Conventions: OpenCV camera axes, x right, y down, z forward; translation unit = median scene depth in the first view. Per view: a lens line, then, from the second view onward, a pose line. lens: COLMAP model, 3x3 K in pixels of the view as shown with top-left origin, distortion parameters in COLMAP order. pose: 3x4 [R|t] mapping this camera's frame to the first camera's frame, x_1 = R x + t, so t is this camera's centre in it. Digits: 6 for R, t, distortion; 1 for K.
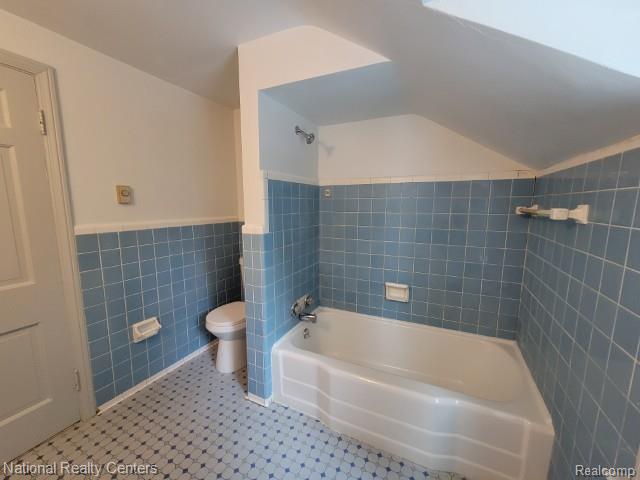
lens RADIAL K [[262.9, 0, 320.0], [0, 262.9, 240.0], [0, 0, 1]] dist [-0.000362, 0.000141]
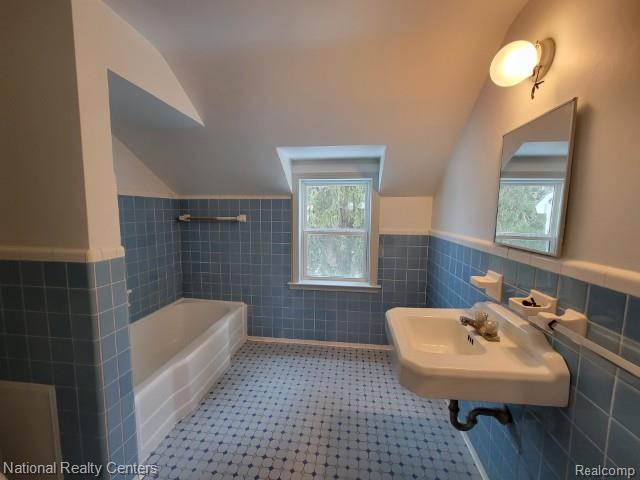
lens RADIAL K [[262.9, 0, 320.0], [0, 262.9, 240.0], [0, 0, 1]] dist [-0.000362, 0.000141]
pose [[-0.317362, -0.102473, 0.942752, -1.108492], [0.123139, 0.981274, 0.148113, -0.110029], [-0.940276, 0.163095, -0.298801, 0.675101]]
